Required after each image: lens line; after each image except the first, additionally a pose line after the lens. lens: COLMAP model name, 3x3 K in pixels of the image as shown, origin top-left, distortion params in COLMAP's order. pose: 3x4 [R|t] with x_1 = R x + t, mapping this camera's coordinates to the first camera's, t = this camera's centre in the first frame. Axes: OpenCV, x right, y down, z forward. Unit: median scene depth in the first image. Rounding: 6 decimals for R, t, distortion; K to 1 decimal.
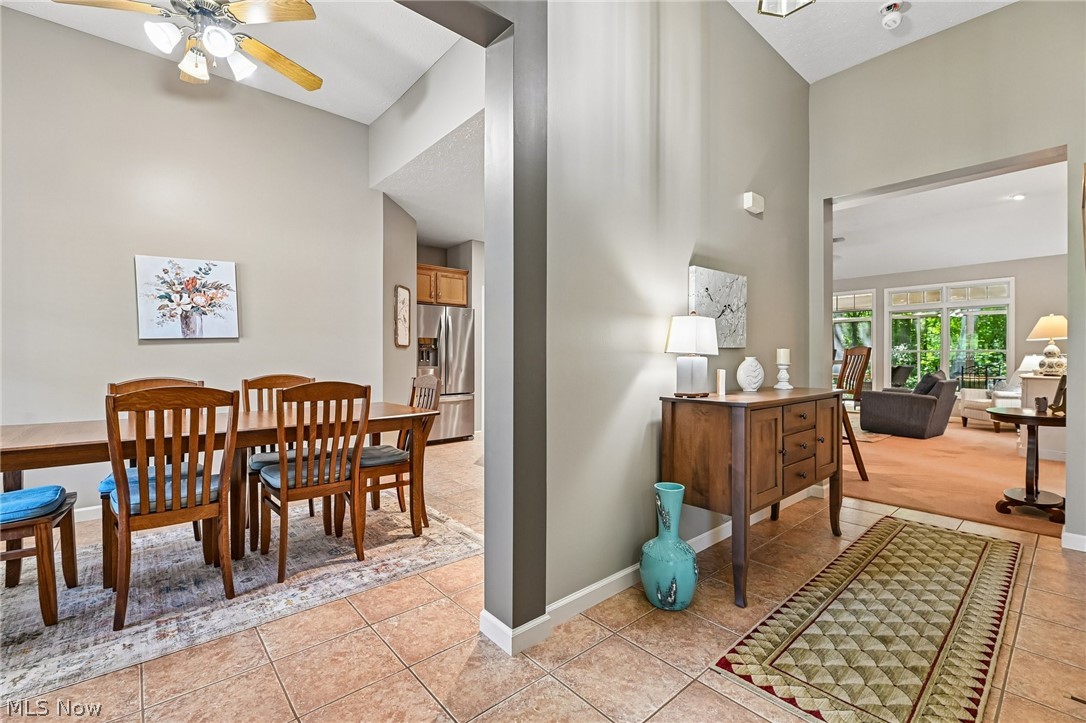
lens RADIAL K [[466.9, 0, 546.3], [0, 466.9, 359.9], [0, 0, 1]] dist [-0.000659, -0.002313]
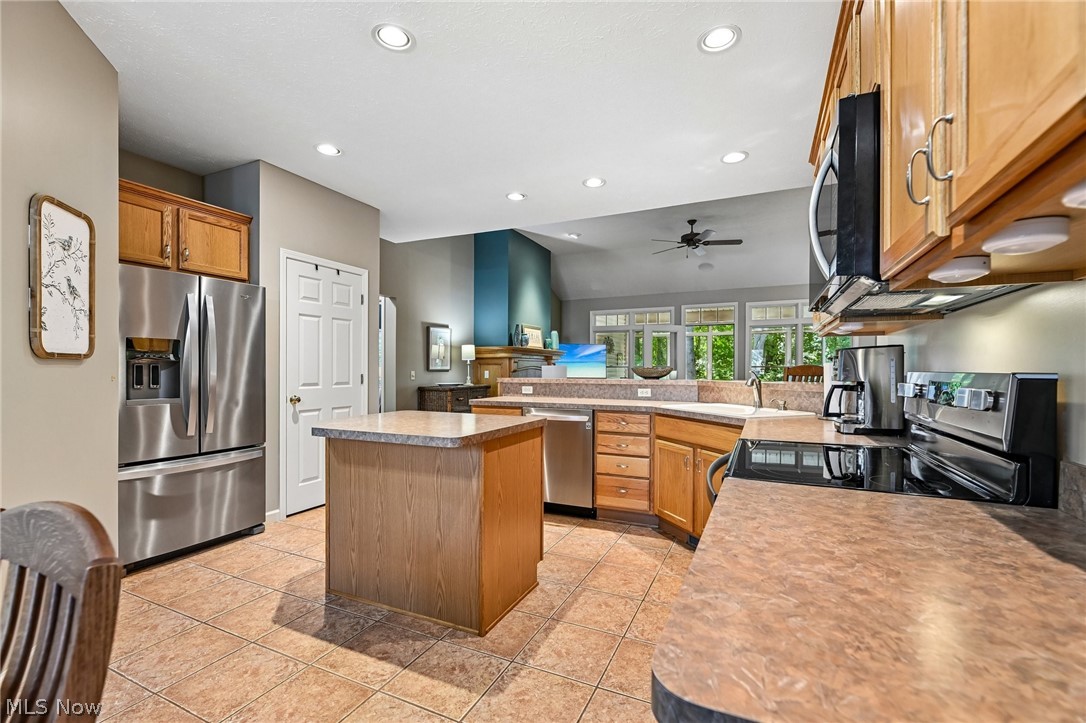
lens RADIAL K [[466.9, 0, 547.2], [0, 466.9, 373.0], [0, 0, 1]] dist [-0.000659, -0.002313]
pose [[0.916652, -0.002368, 0.399680, -0.129926], [0.000623, 0.999990, 0.004495, -0.023870], [-0.399686, -0.003871, 0.916644, 0.686935]]
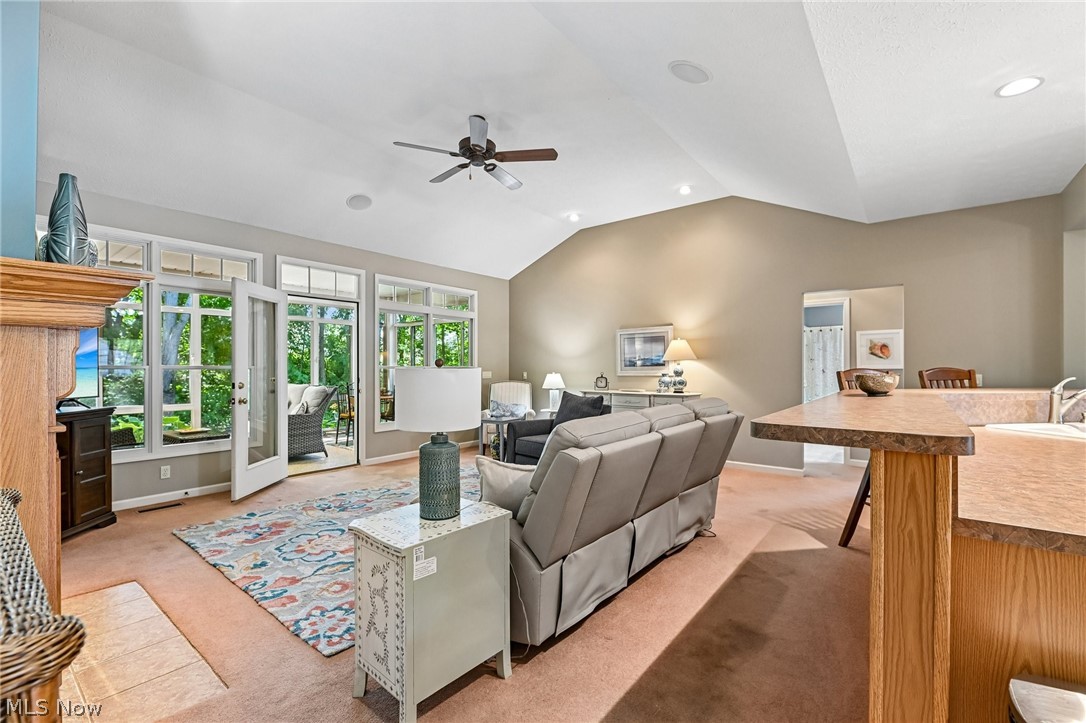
lens RADIAL K [[466.9, 0, 547.6], [0, 466.9, 367.1], [0, 0, 1]] dist [-0.000659, -0.002313]
pose [[-0.180906, -0.000927, 0.983500, 0.048216], [0.005489, 0.999983, 0.001952, -0.044624], [-0.983485, 0.005752, -0.180898, 2.264545]]
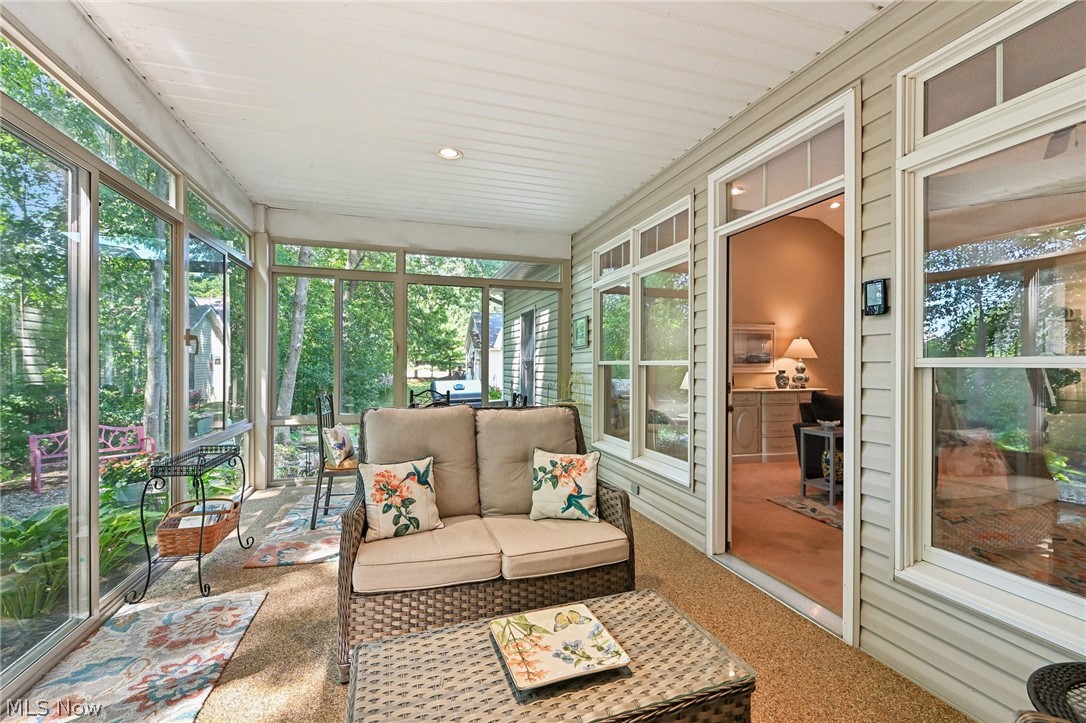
lens RADIAL K [[466.9, 0, 541.8], [0, 466.9, 357.7], [0, 0, 1]] dist [-0.000659, -0.002313]
pose [[-0.910177, 0.000427, 0.414220, 1.787371], [-0.002616, 0.999974, -0.006781, -0.049251], [-0.414212, -0.007255, -0.910151, 3.578125]]
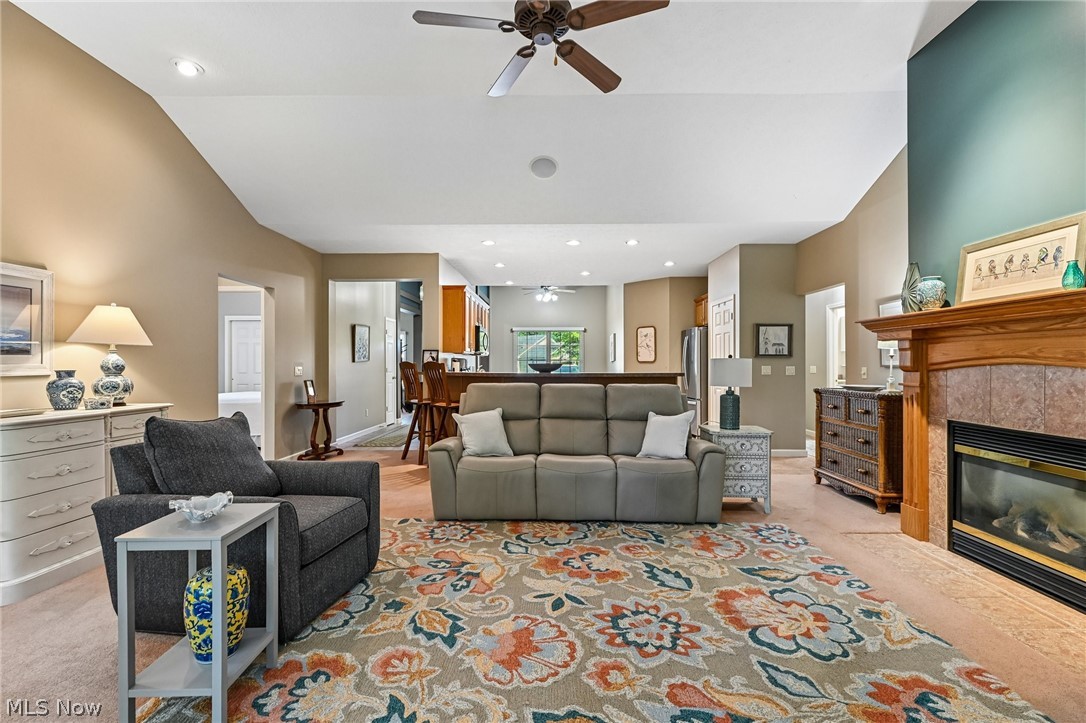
lens RADIAL K [[466.9, 0, 544.9], [0, 466.9, 365.5], [0, 0, 1]] dist [-0.000659, -0.002313]
pose [[-0.675007, -0.000146, -0.737812, 1.723219], [-0.004418, 0.999983, 0.003843, -0.030400], [0.737798, 0.005854, -0.674996, 2.718615]]
